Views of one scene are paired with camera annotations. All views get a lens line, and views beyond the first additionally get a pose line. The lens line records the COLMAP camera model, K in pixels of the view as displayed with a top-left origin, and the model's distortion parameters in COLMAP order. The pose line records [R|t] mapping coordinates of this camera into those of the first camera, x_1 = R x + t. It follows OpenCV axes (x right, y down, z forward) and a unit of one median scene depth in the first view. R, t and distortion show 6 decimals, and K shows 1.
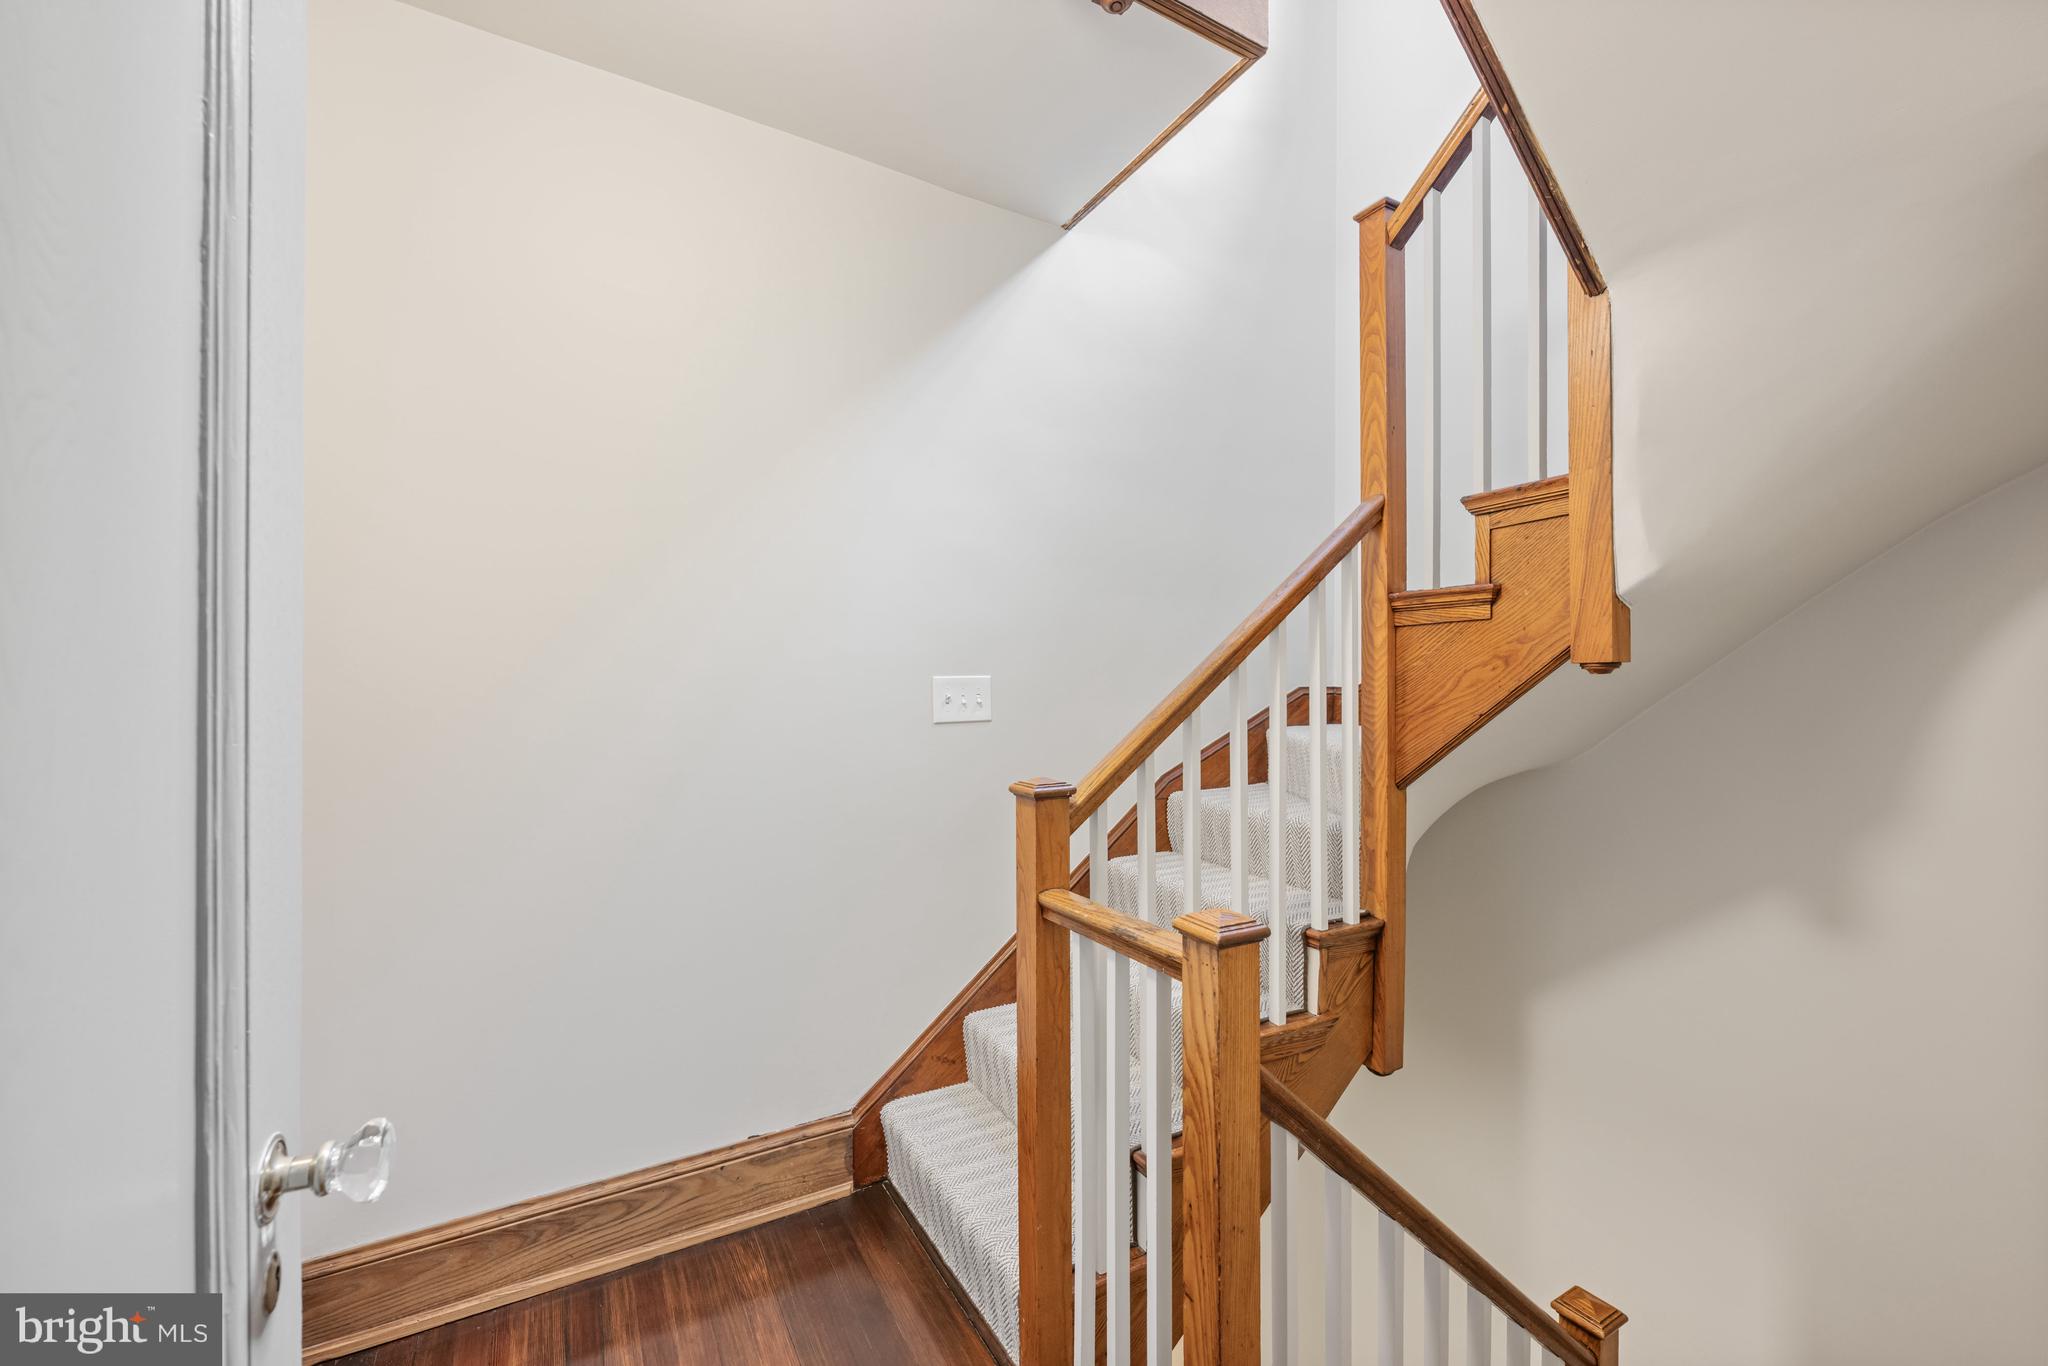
lens RADIAL K [[804.8, 0, 1014.0], [0, 804.8, 687.1], [0, 0, 1]] dist [0.000948, 0.000189]
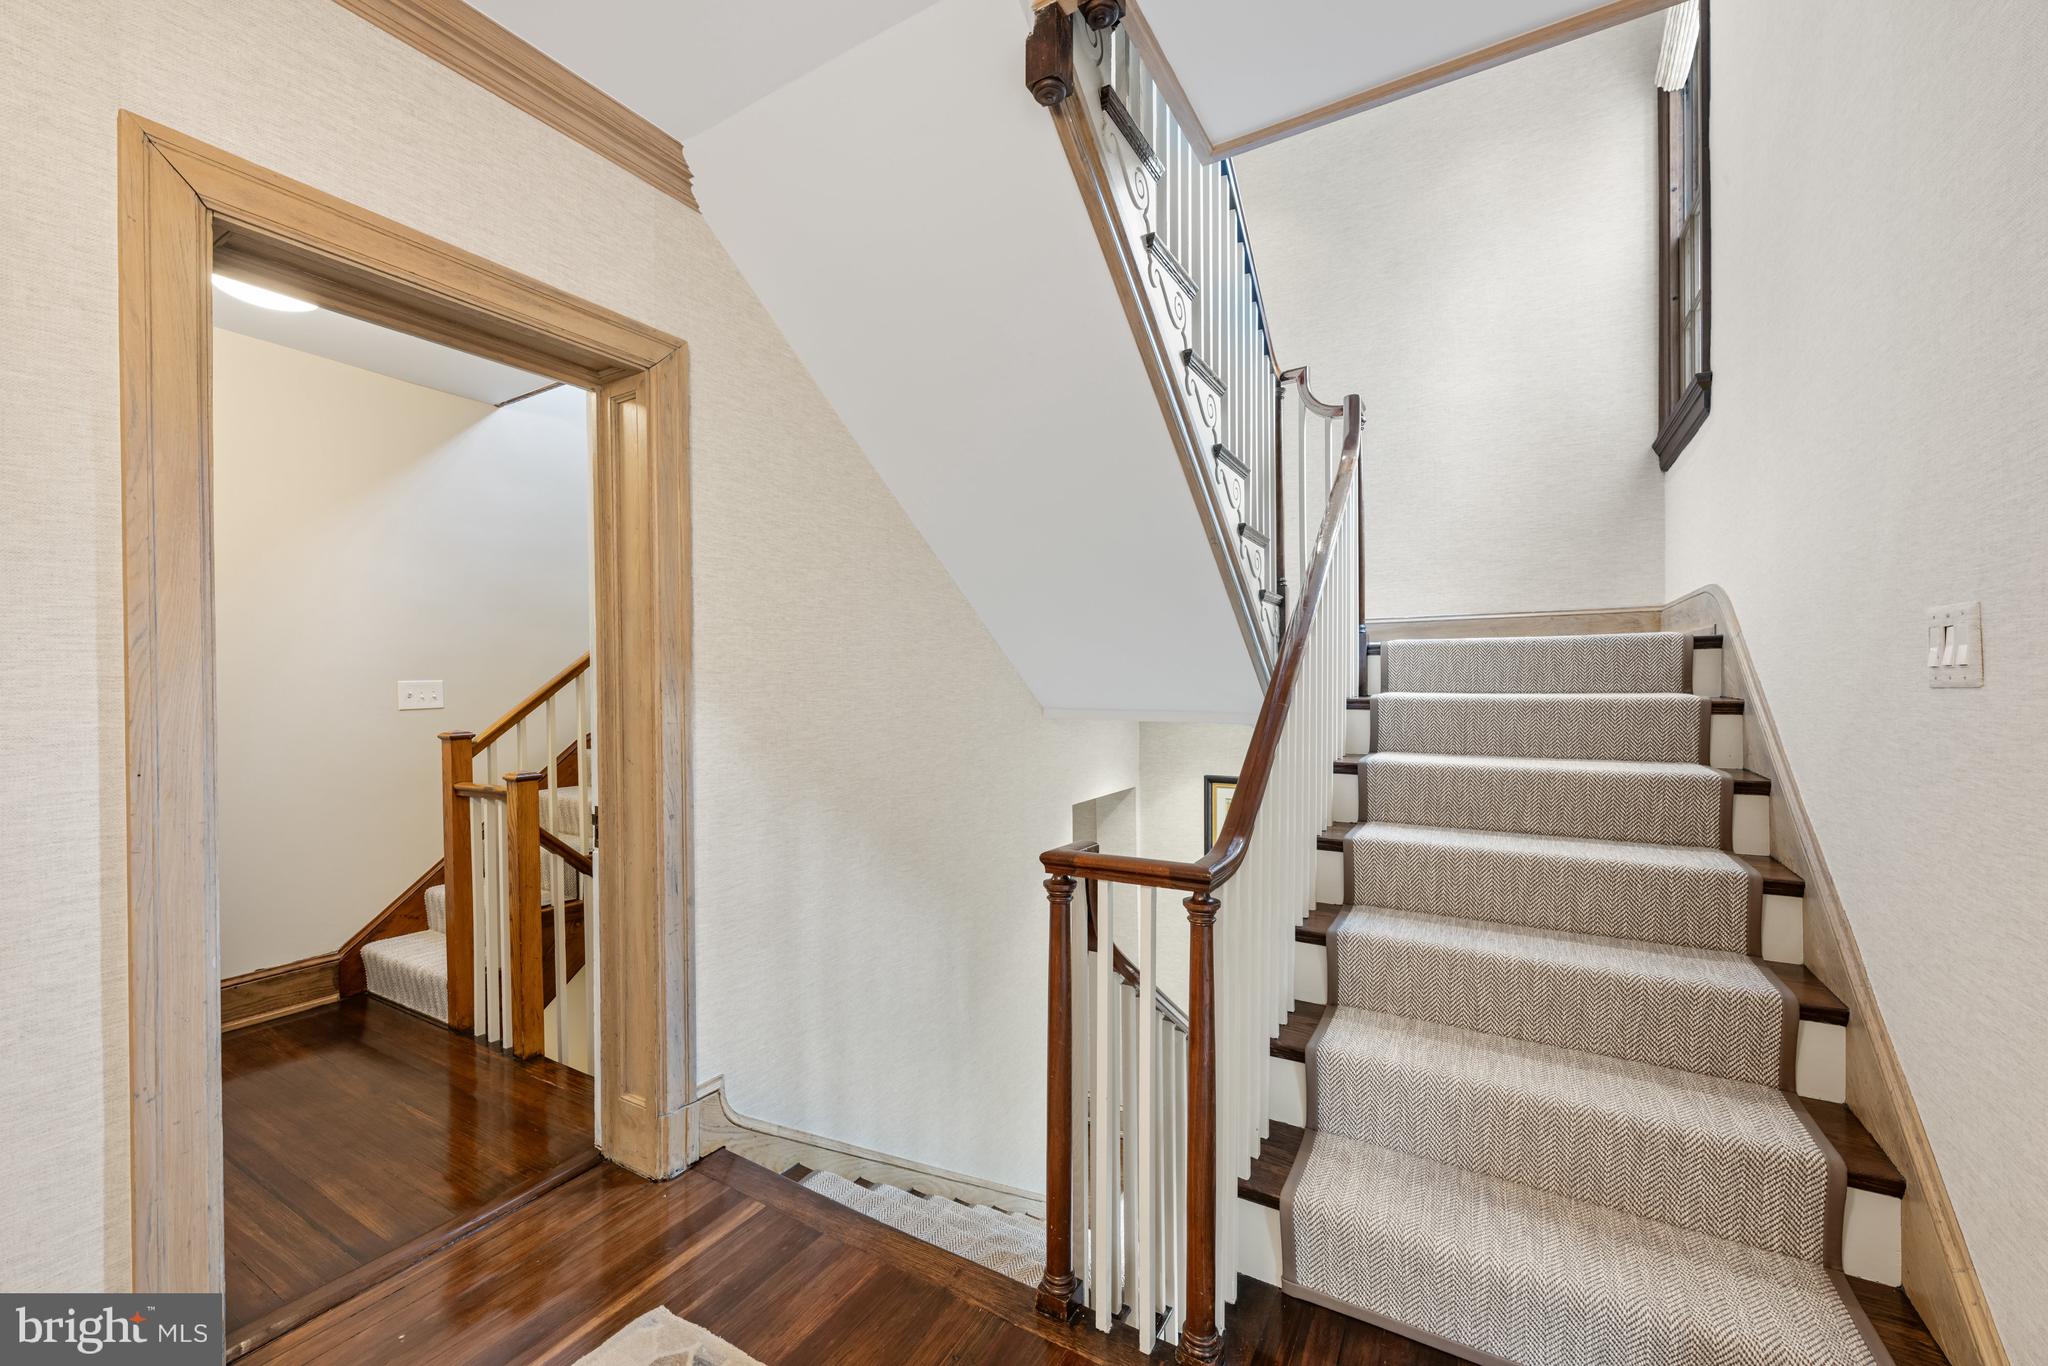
lens RADIAL K [[804.8, 0, 1014.0], [0, 804.8, 687.1], [0, 0, 1]] dist [0.000948, 0.000189]
pose [[0.866207, -0.008382, 0.499614, 0.173893], [0.007075, 0.999965, 0.004510, -0.000131], [-0.499634, -0.000371, 0.866236, -1.098714]]
